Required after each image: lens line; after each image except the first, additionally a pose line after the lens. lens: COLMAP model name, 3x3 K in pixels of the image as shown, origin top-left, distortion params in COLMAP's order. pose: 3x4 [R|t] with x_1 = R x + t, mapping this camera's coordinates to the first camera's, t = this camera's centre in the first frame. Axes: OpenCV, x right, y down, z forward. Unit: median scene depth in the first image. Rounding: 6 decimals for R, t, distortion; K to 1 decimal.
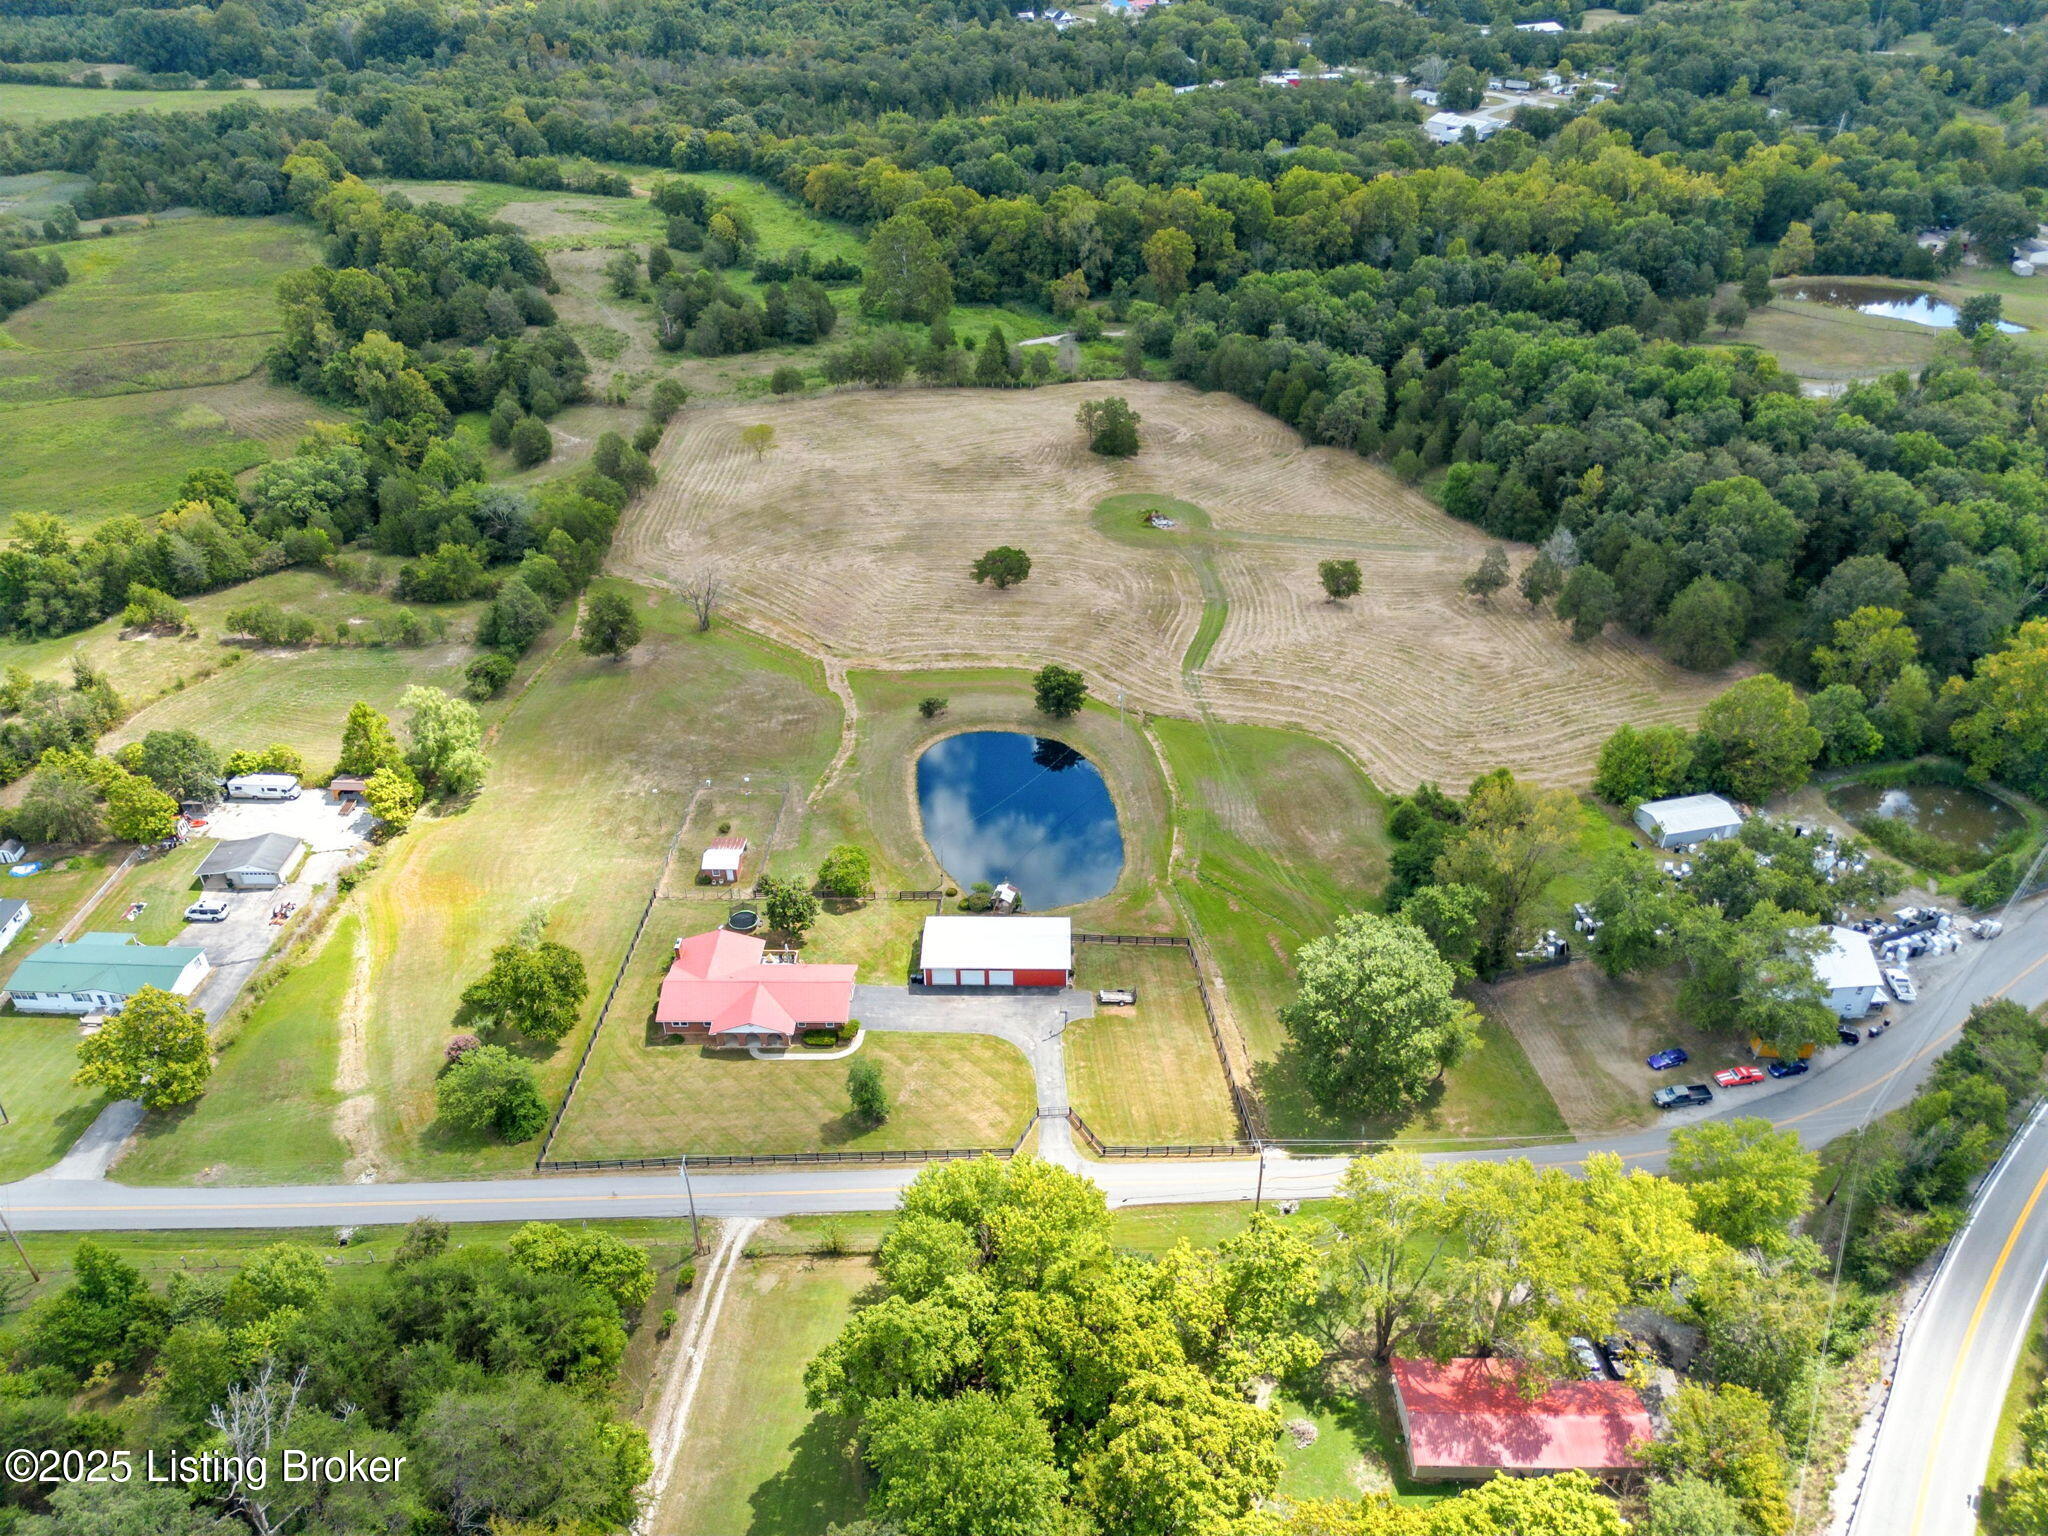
lens RADIAL K [[1450.4, 0, 1024.0], [0, 1450.4, 768.0], [0, 0, 1]] dist [0.060829, -0.061507]
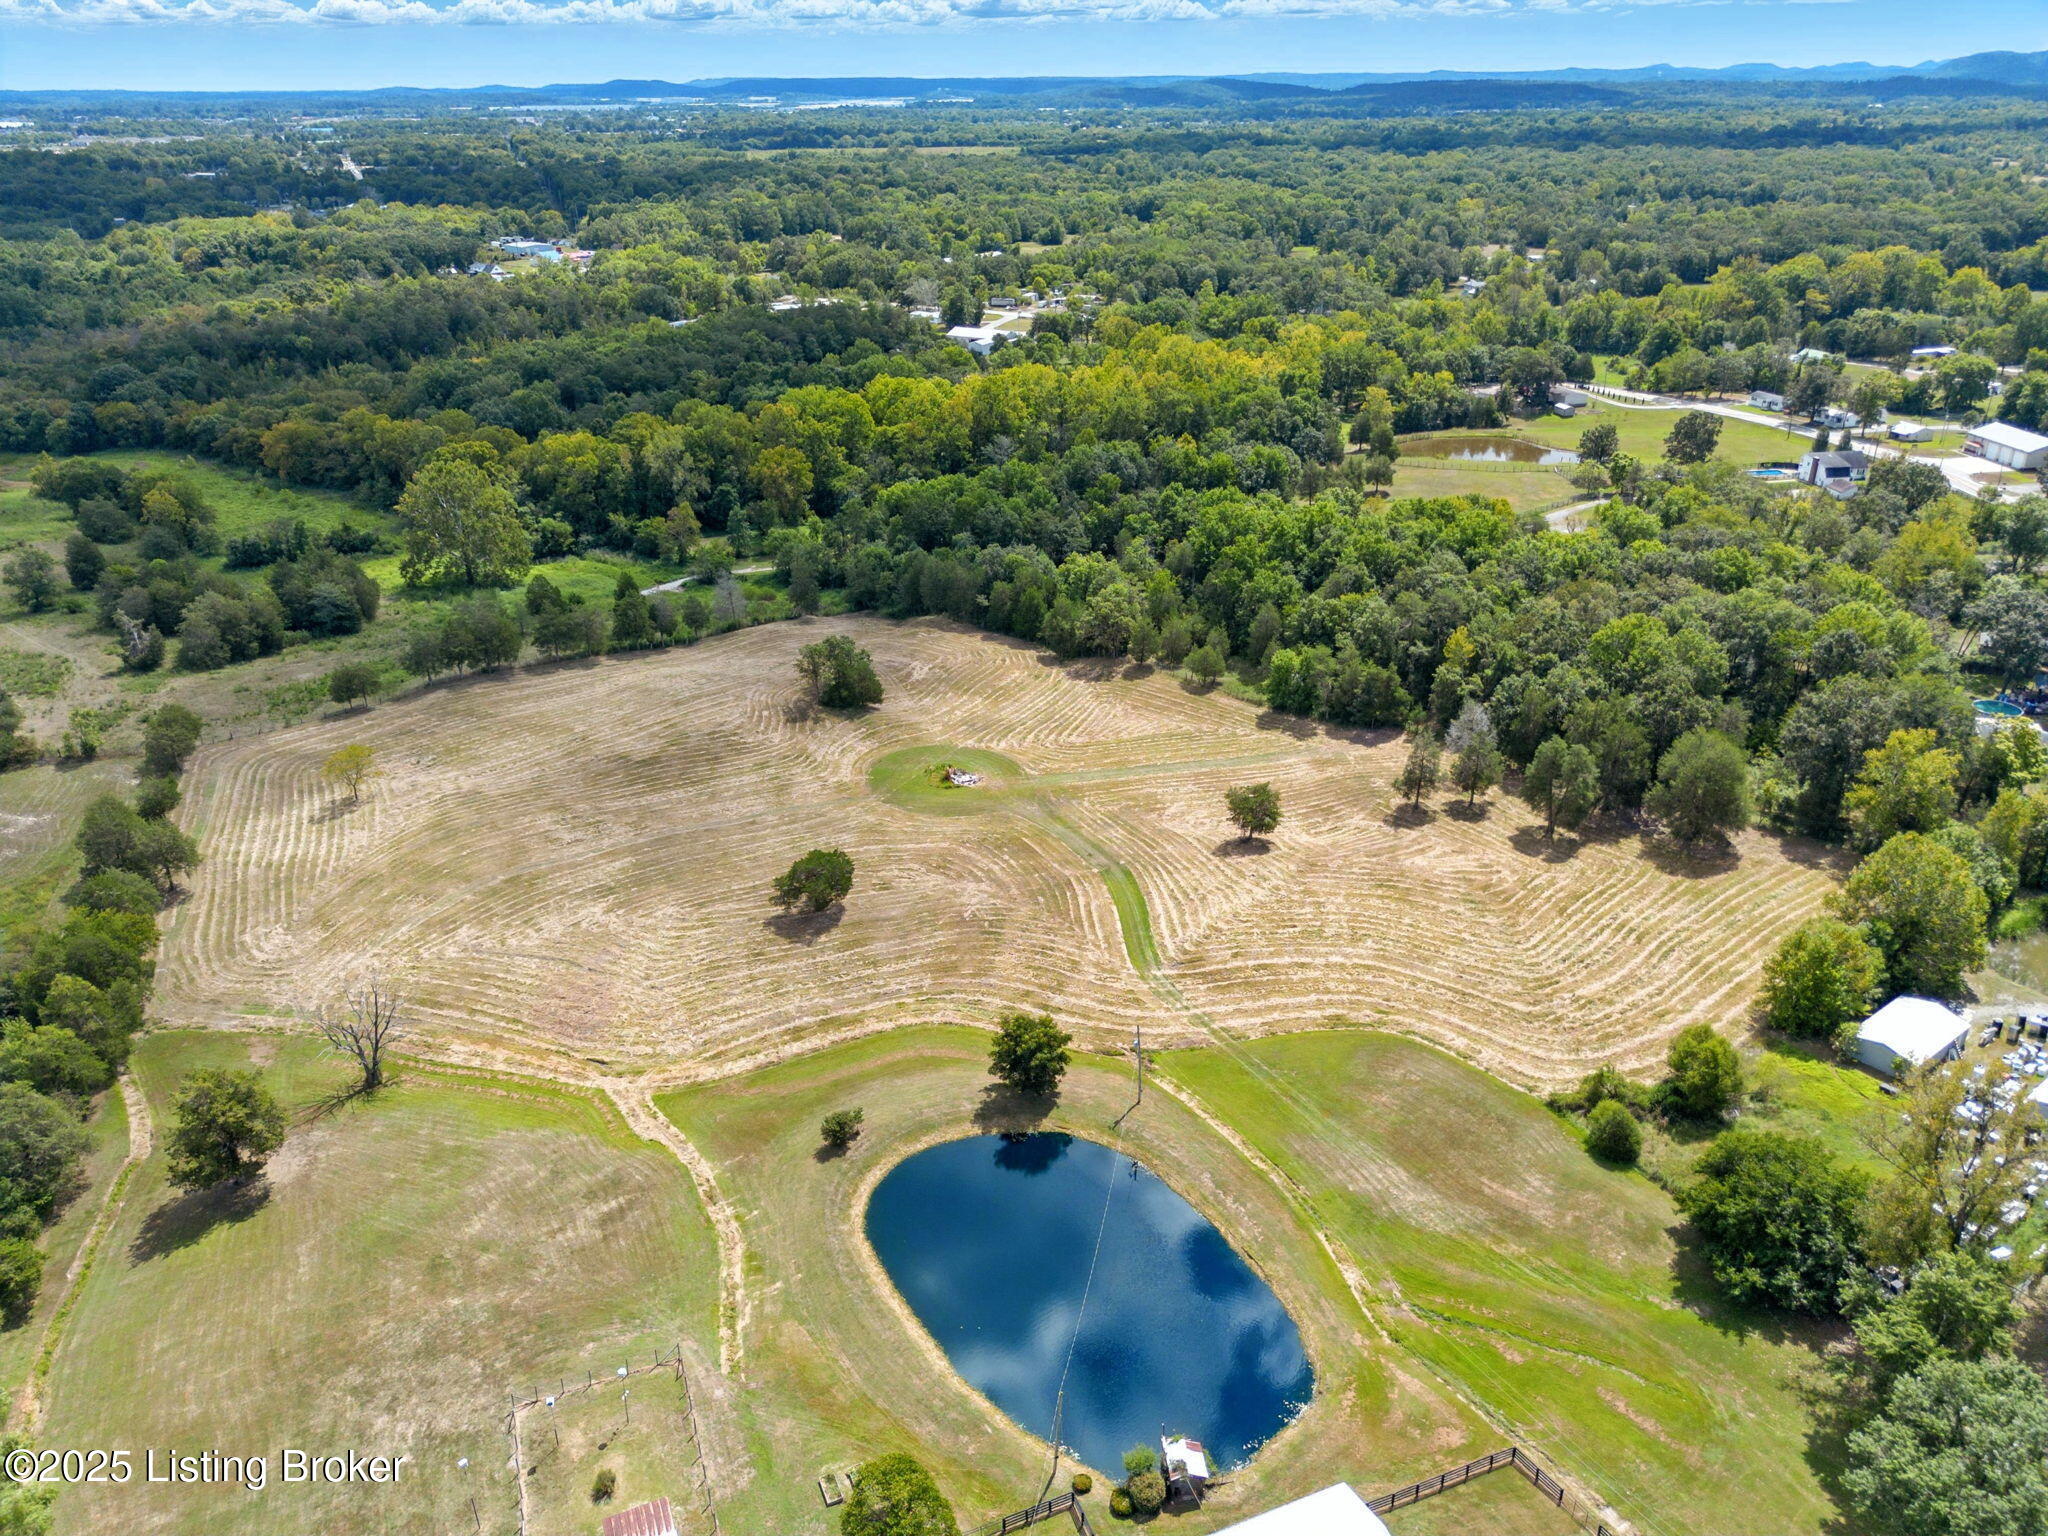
lens RADIAL K [[1450.4, 0, 1024.0], [0, 1450.4, 768.0], [0, 0, 1]] dist [0.060829, -0.061507]
pose [[0.917046, -0.174477, 0.358587, -0.122293], [0.229175, 0.966468, -0.115836, -0.065521], [-0.326352, 0.188406, 0.926282, 0.232565]]
